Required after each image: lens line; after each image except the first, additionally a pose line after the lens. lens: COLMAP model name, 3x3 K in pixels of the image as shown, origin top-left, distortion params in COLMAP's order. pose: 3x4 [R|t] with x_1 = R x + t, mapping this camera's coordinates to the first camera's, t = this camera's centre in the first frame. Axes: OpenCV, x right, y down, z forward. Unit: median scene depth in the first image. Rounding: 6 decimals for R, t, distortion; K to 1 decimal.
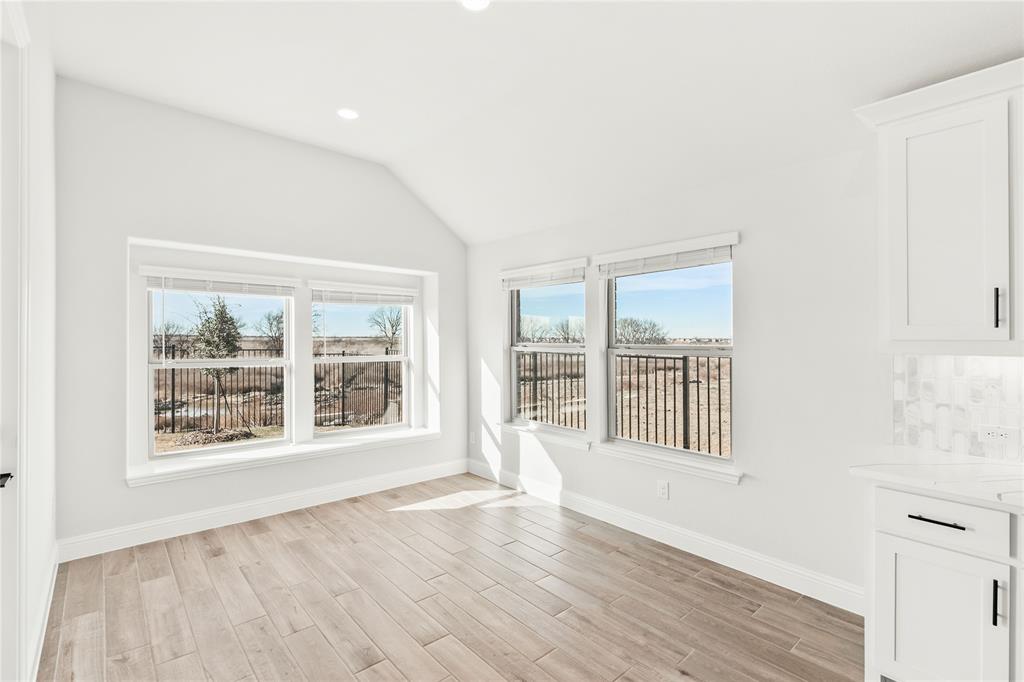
lens RADIAL K [[462.5, 0, 502.6], [0, 462.5, 338.9], [0, 0, 1]] dist [0.008299, -0.001008]
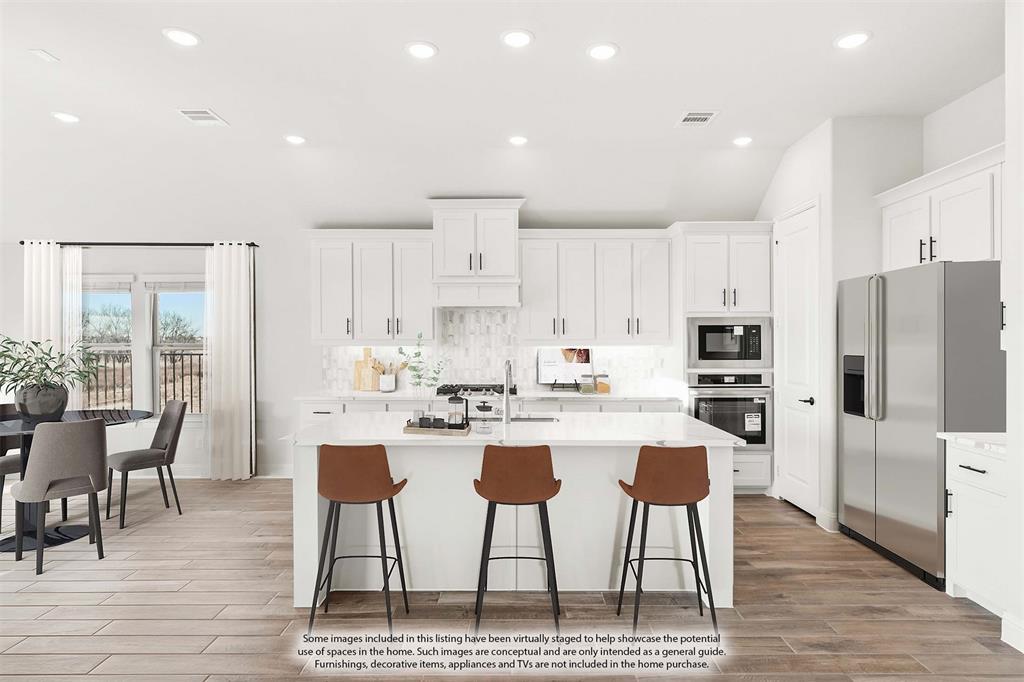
lens RADIAL K [[564.6, 0, 525.6], [0, 564.6, 340.8], [0, 0, 1]] dist [0.000635, 0.000052]
pose [[0.647070, -0.006614, 0.762402, -0.312794], [0.002449, 0.999975, 0.006596, -0.002896], [-0.762427, -0.002401, 0.647070, -0.847889]]
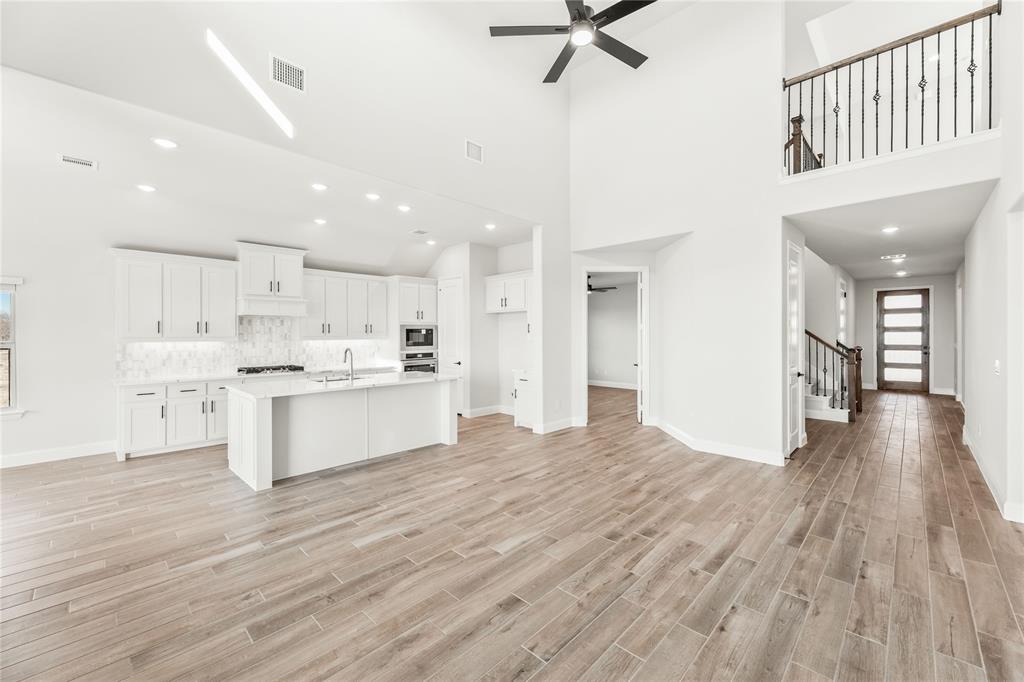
lens RADIAL K [[412.5, 0, 519.8], [0, 412.5, 333.4], [0, 0, 1]] dist [0.001048, 0.001804]
pose [[-0.095959, -0.006369, 0.995365, -1.040562], [-0.001421, 0.999979, 0.006262, -0.022583], [-0.995384, -0.000813, -0.095966, -0.624361]]
